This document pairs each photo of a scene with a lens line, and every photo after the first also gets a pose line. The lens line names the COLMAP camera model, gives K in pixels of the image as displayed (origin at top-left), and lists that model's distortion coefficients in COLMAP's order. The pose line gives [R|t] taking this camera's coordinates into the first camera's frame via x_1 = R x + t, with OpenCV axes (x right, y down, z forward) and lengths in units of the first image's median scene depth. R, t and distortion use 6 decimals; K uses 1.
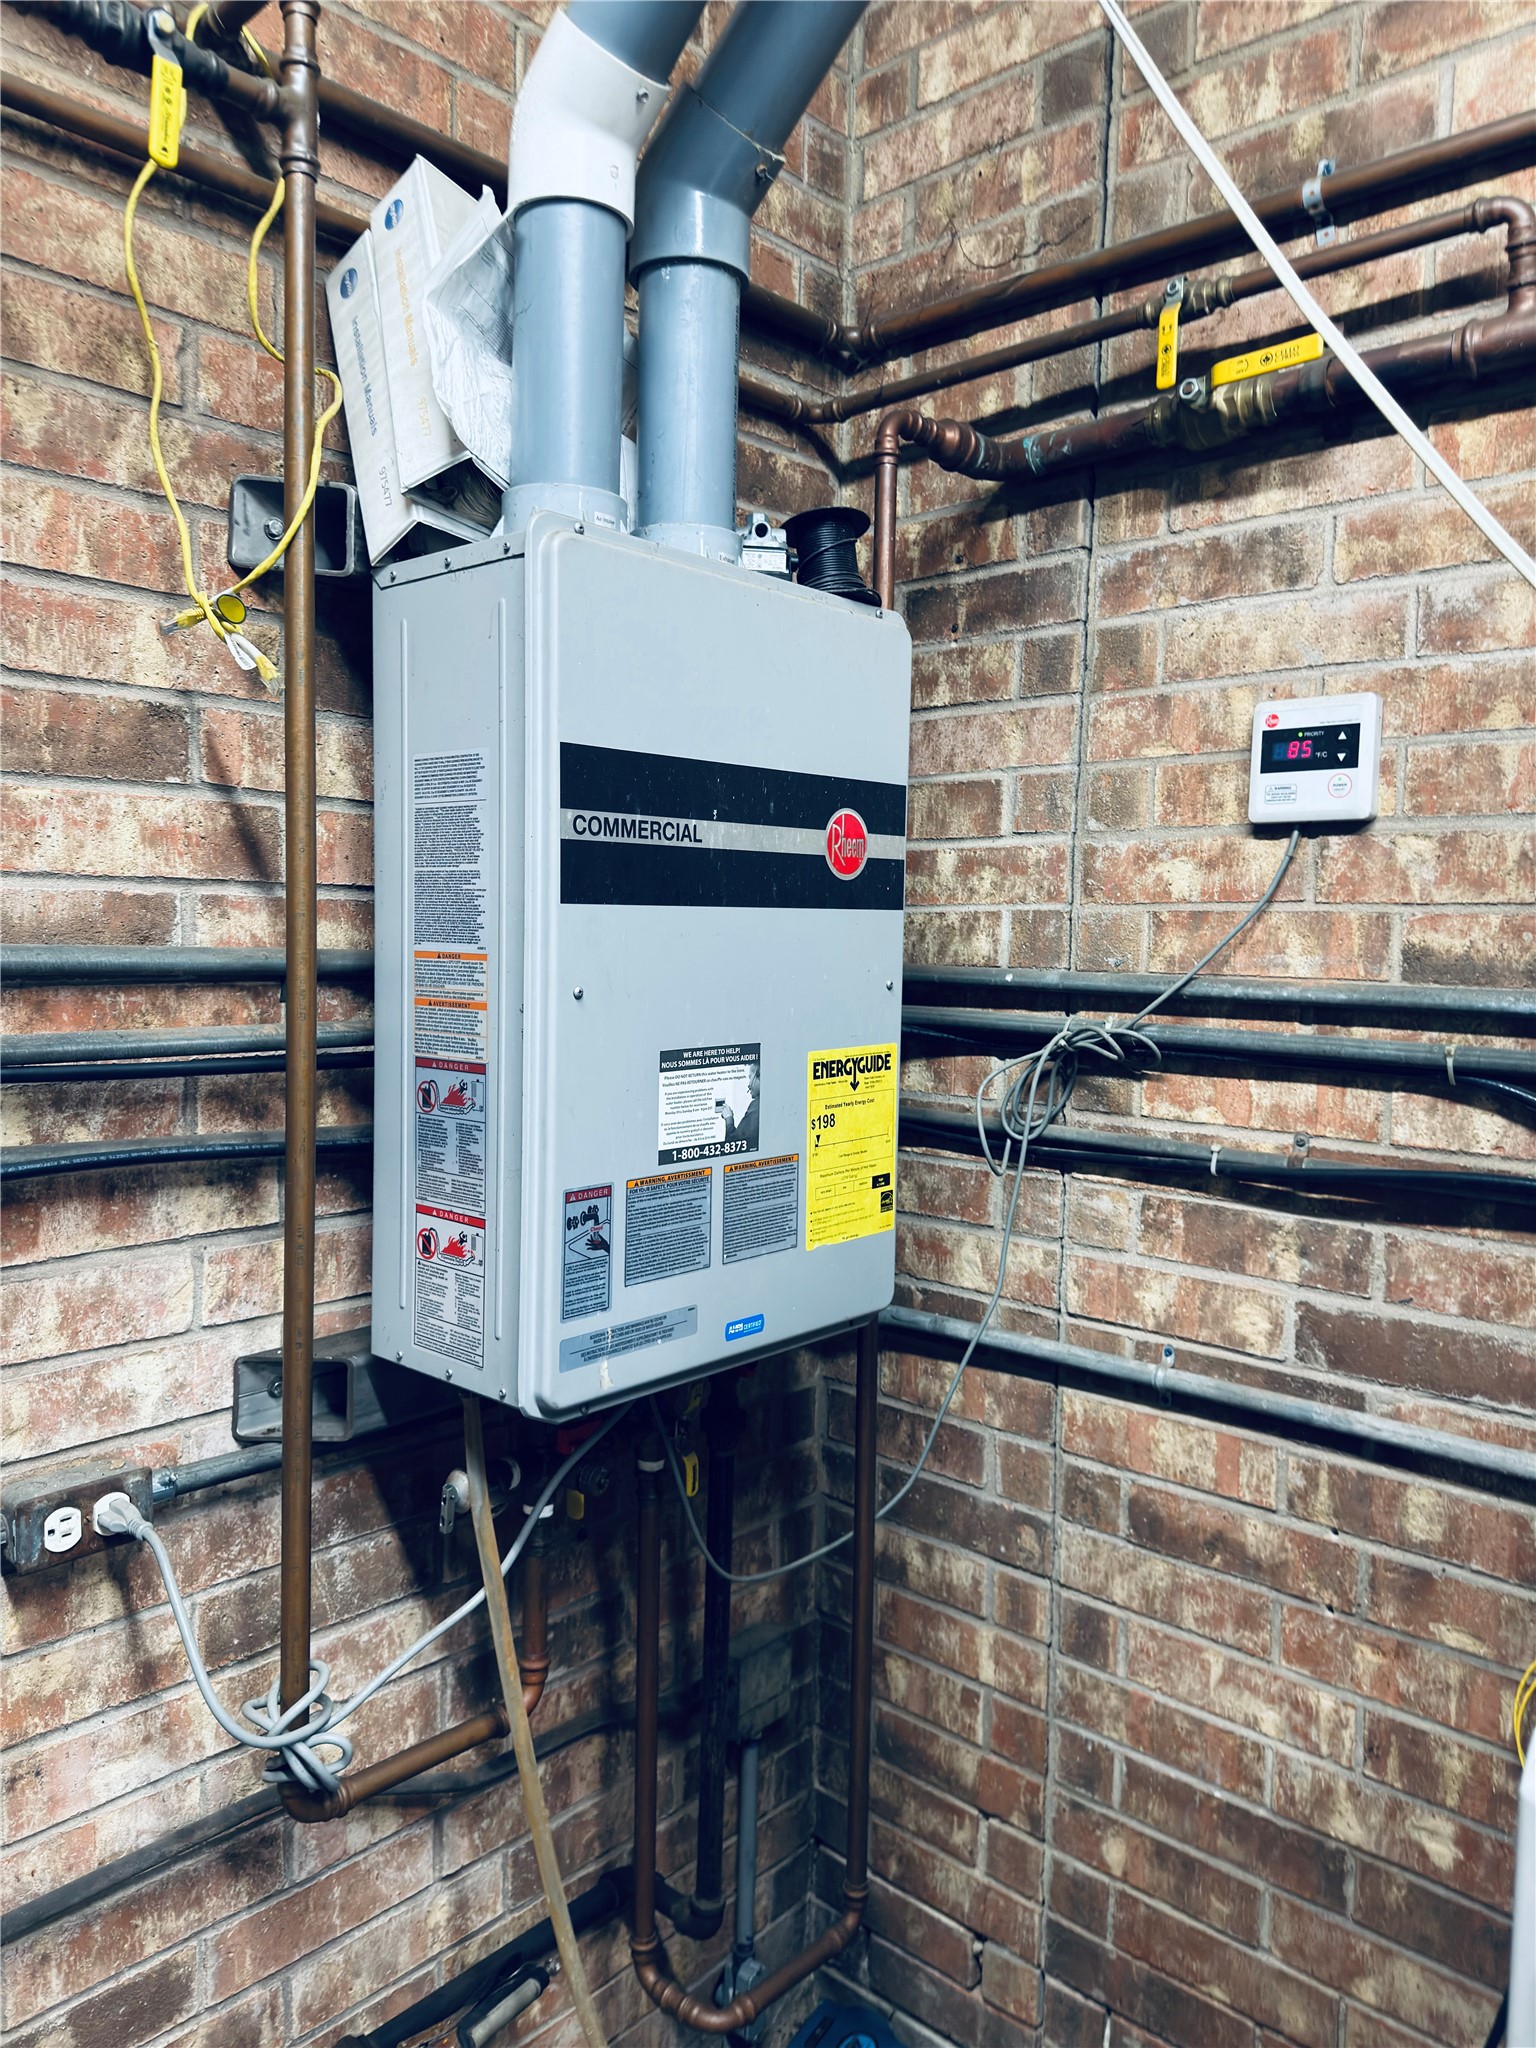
lens RADIAL K [[1473.0, 0, 768.0], [0, 1473.0, 1024.0], [0, 0, 1]] dist [-0.032407, 0.043305]
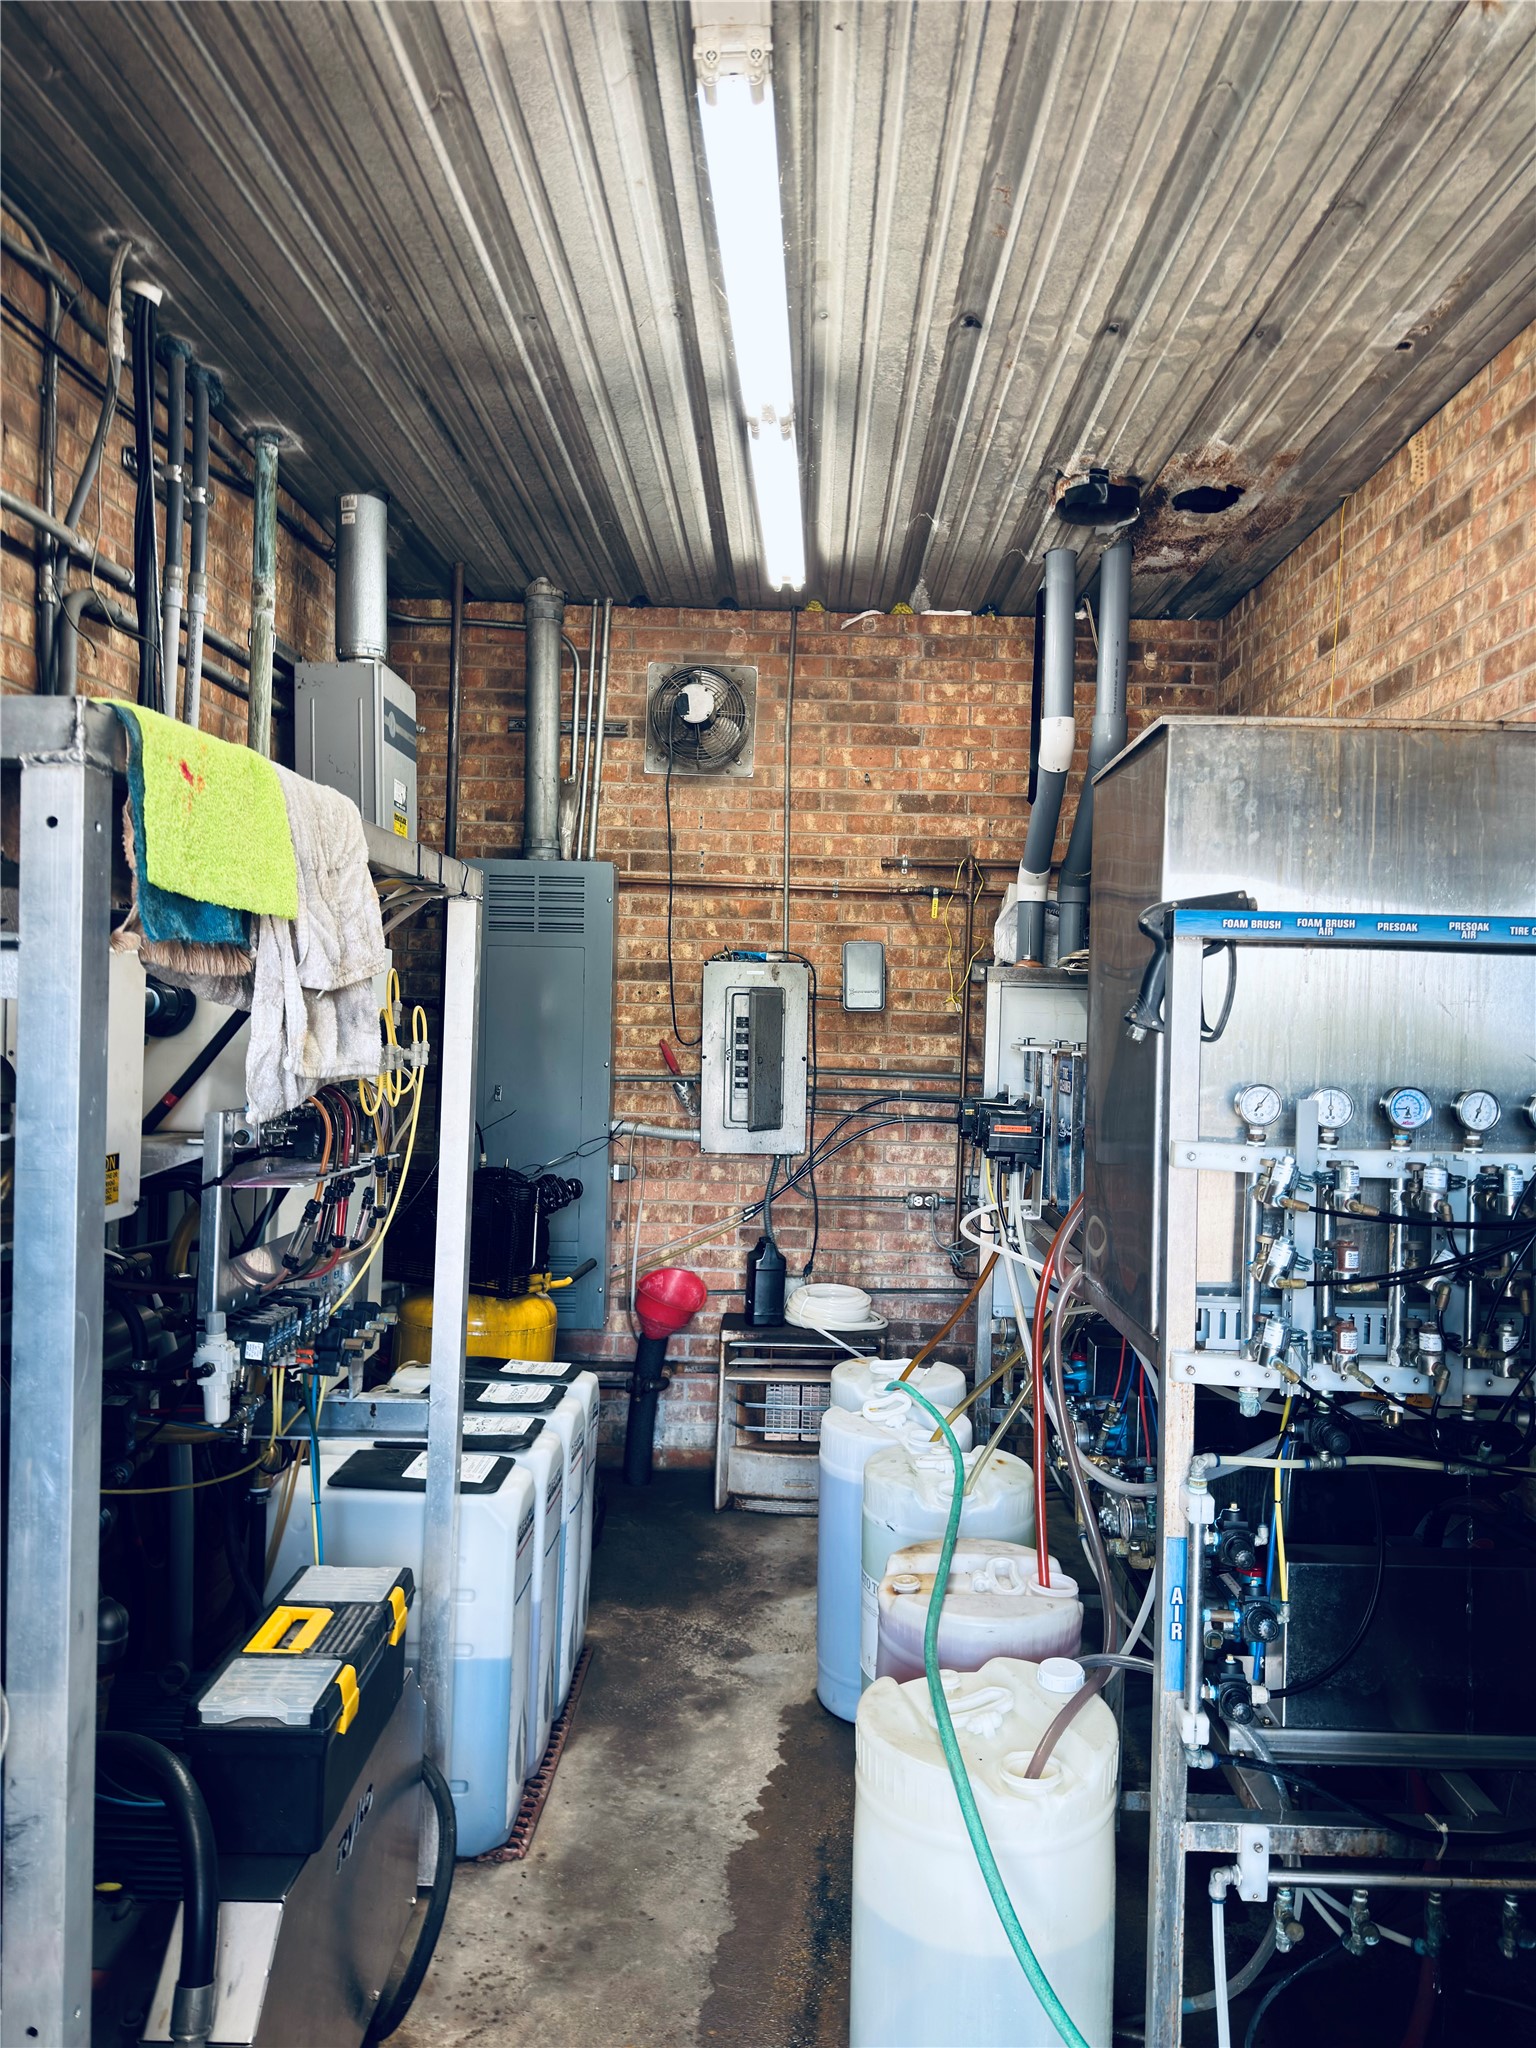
lens RADIAL K [[1435.5, 0, 768.0], [0, 1435.5, 1024.0], [0, 0, 1]] dist [0.227648, -0.292491]
pose [[0.662614, 0.000720, -0.748961, 2.412602], [-0.062850, 0.996526, -0.054646, 0.070004], [0.746320, 0.083281, 0.660357, -2.207197]]
